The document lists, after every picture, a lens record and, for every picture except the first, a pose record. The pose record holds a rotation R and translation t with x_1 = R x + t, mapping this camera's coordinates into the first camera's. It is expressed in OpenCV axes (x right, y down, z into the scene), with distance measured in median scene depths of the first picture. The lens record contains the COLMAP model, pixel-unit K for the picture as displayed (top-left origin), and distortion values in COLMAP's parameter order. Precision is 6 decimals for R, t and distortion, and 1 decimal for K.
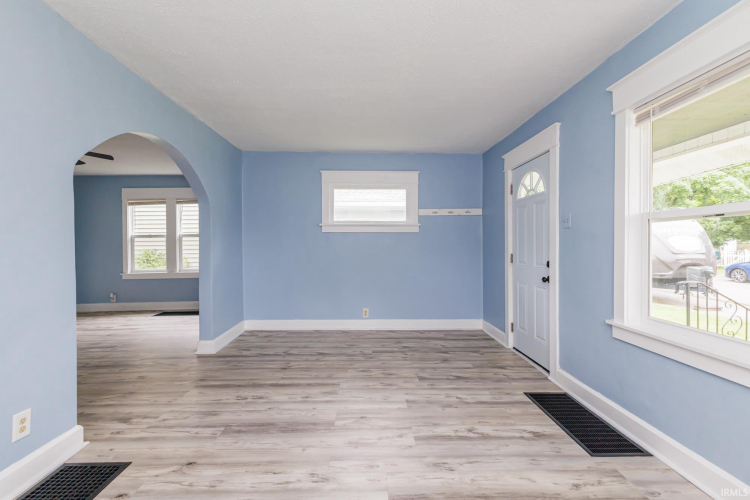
lens RADIAL K [[334.7, 0, 361.3], [0, 334.7, 247.1], [0, 0, 1]] dist [0.009714, 0.001999]
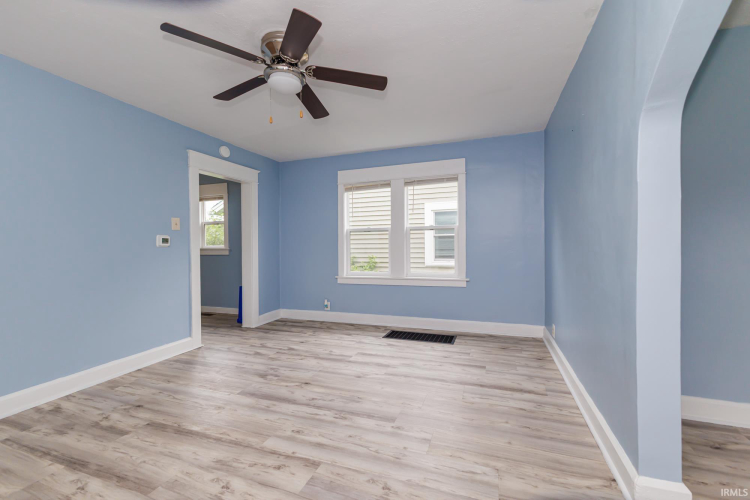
lens RADIAL K [[299.6, 0, 379.2], [0, 299.6, 261.1], [0, 0, 1]] dist [0.005181, -0.000342]
pose [[0.948162, 0.026986, -0.316641, -0.814672], [-0.018436, 0.999381, 0.029968, 0.038709], [0.317253, -0.022577, 0.948072, 0.726257]]
